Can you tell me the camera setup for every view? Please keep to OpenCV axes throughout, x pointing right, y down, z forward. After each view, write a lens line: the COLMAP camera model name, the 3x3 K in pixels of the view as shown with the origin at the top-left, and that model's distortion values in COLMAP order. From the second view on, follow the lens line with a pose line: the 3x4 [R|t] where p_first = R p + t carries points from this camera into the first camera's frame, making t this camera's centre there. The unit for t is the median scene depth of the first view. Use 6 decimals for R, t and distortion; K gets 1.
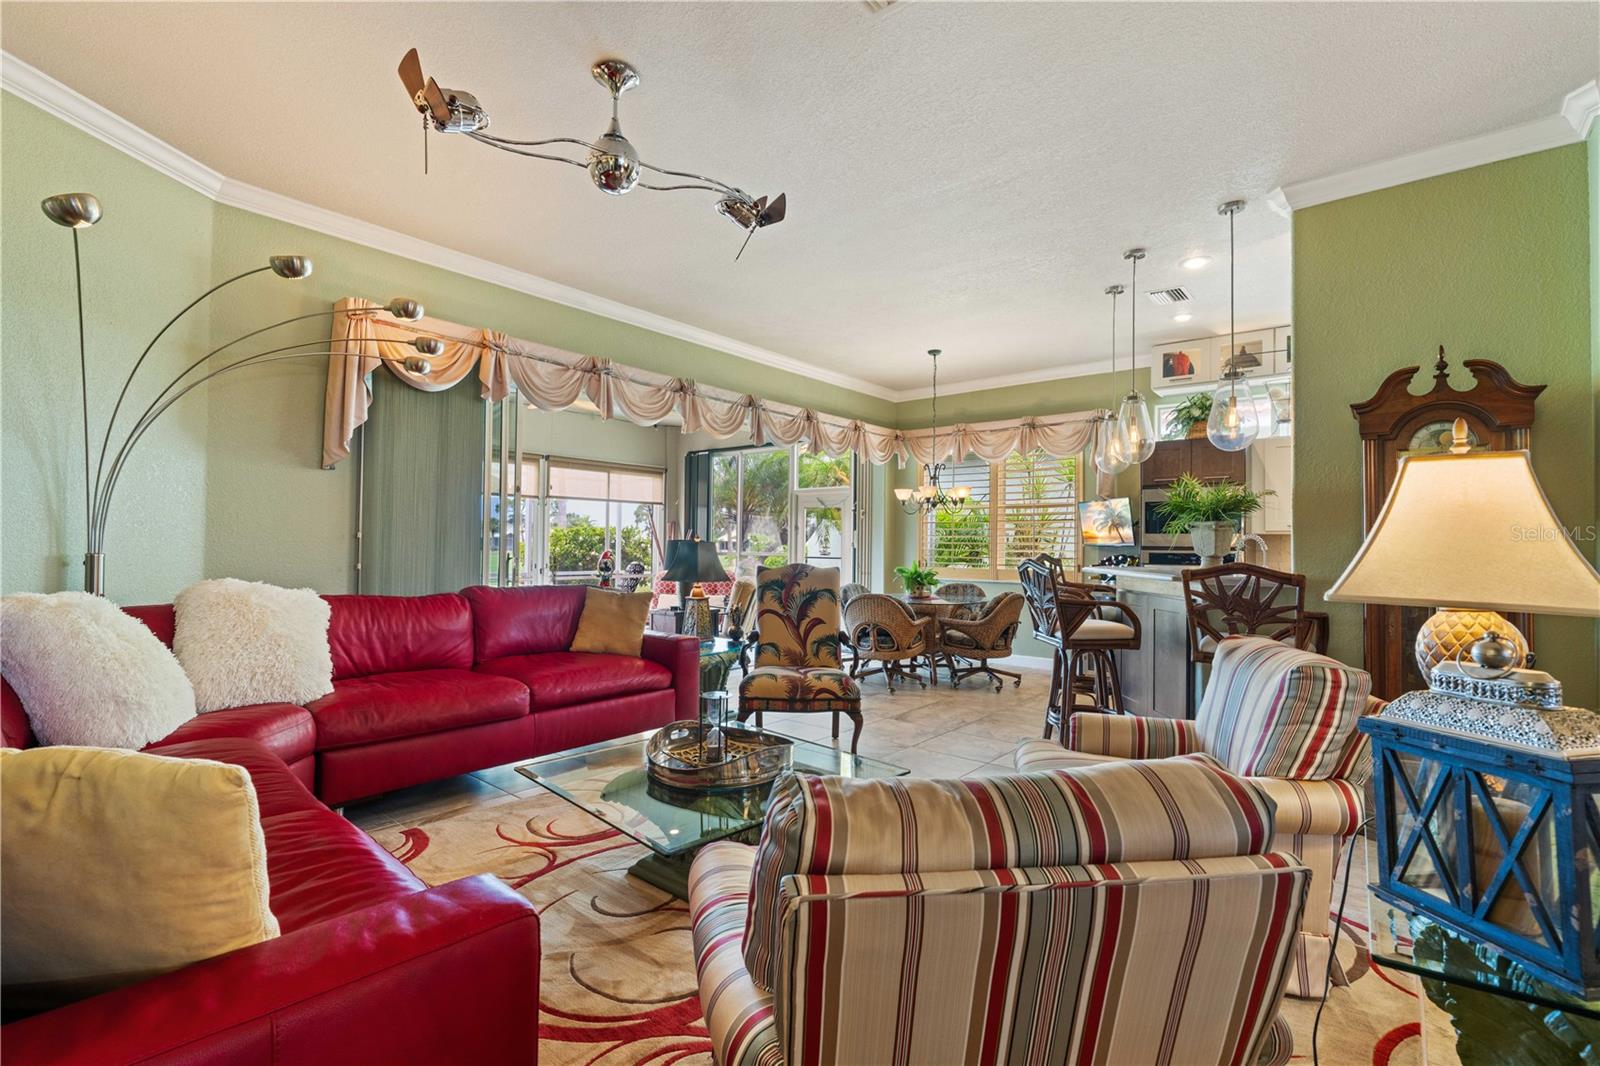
lens RADIAL K [[723.0, 0, 798.5], [0, 723.0, 531.9], [0, 0, 1]] dist [-0.007299, 0.002426]
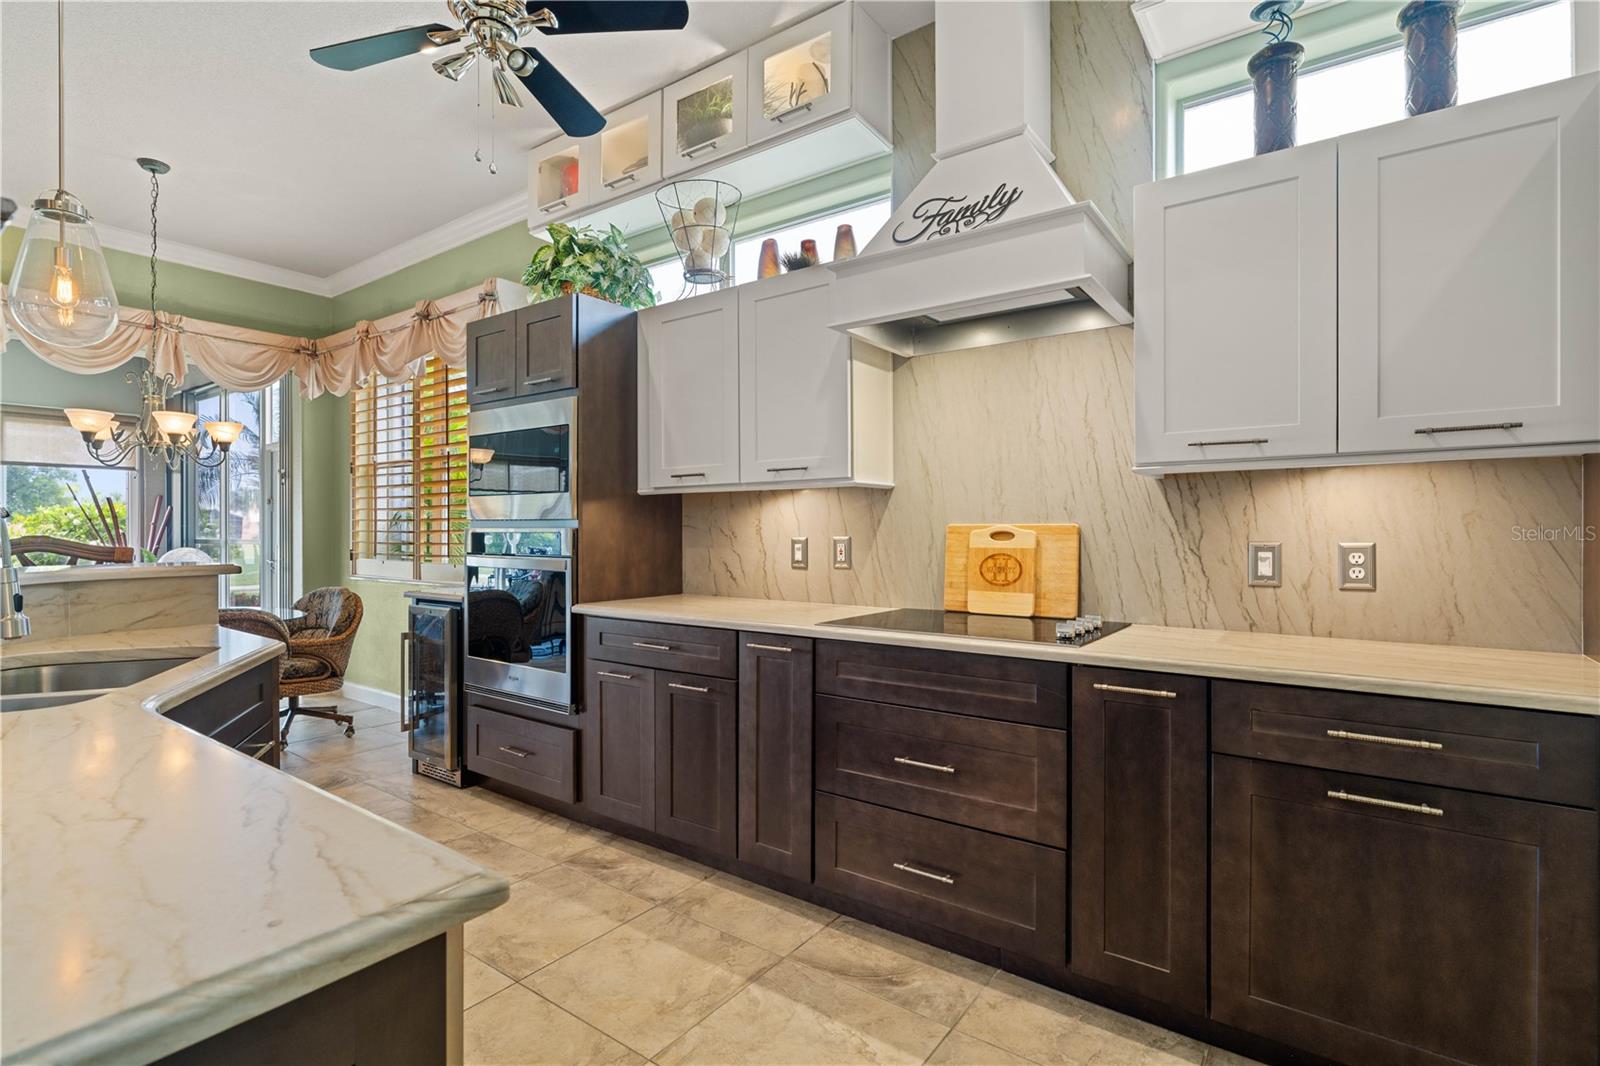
lens RADIAL K [[766.3, 0, 793.9], [0, 766.3, 536.1], [0, 0, 1]] dist [-0.001130, 0.001437]
pose [[0.997551, -0.015342, 0.068234, 0.956916], [0.013031, 0.999330, 0.034192, 0.020945], [-0.068713, -0.033219, 0.997083, 0.599264]]
